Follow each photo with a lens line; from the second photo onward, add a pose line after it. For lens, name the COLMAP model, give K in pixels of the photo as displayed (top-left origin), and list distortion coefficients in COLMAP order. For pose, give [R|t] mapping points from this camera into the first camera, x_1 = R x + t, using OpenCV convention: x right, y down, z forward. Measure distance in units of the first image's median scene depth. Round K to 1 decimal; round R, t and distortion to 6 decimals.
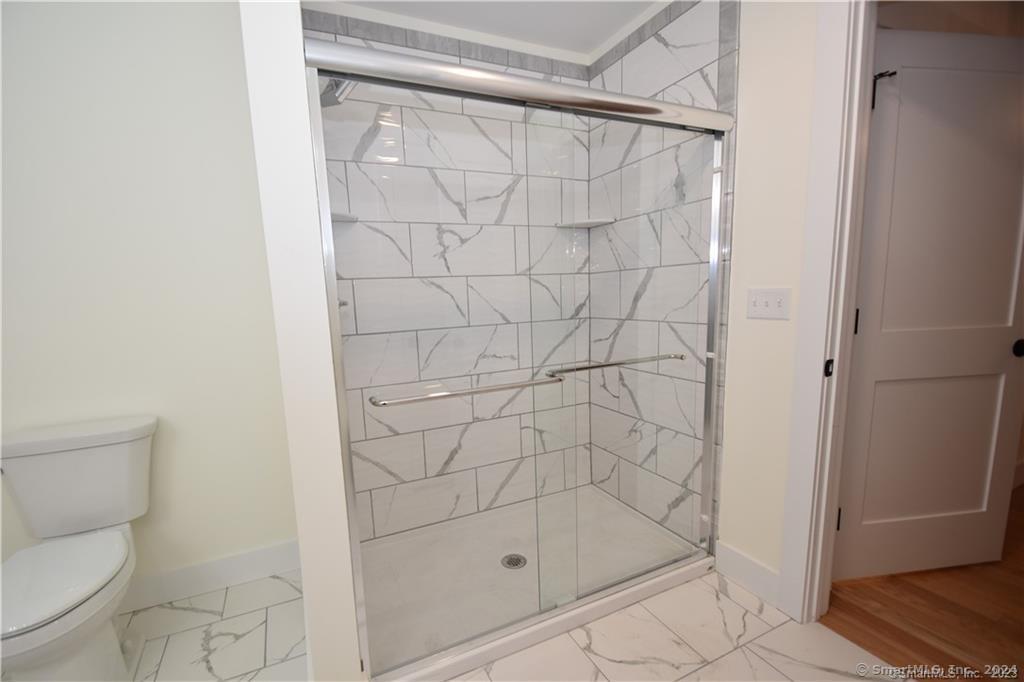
lens RADIAL K [[444.8, 0, 495.4], [0, 444.8, 356.9], [0, 0, 1]] dist [0.023010, -0.025512]
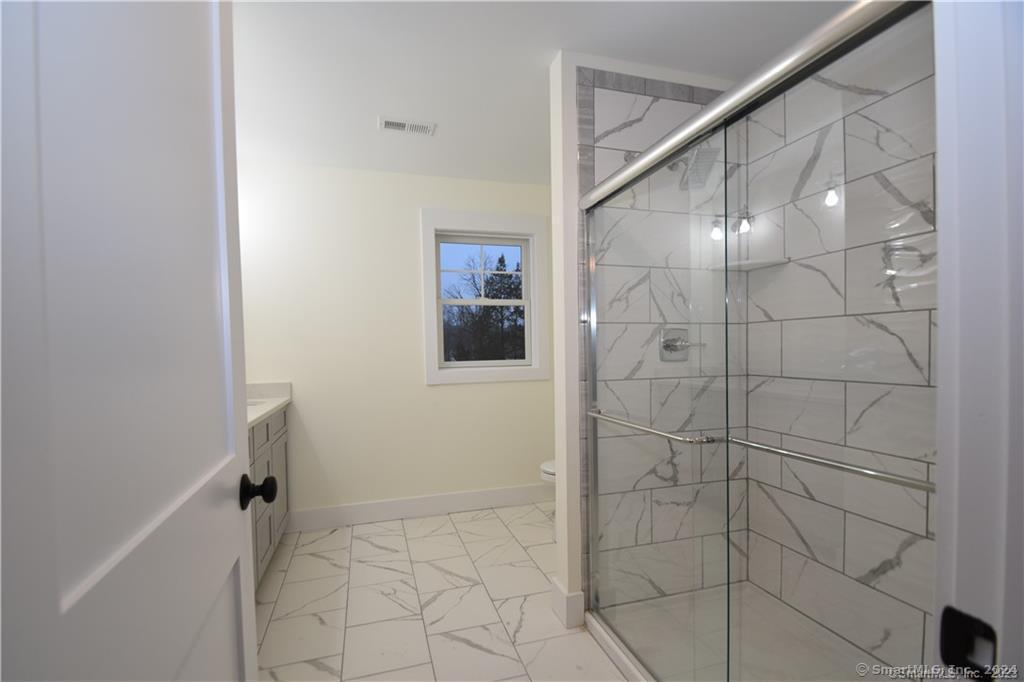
lens RADIAL K [[444.8, 0, 495.4], [0, 444.8, 356.9], [0, 0, 1]] dist [0.023010, -0.025512]
pose [[-0.145420, 0.061437, -0.987461, 0.694123], [-0.122306, 0.989298, 0.079563, -0.088995], [0.981781, 0.132342, -0.136350, 0.485999]]
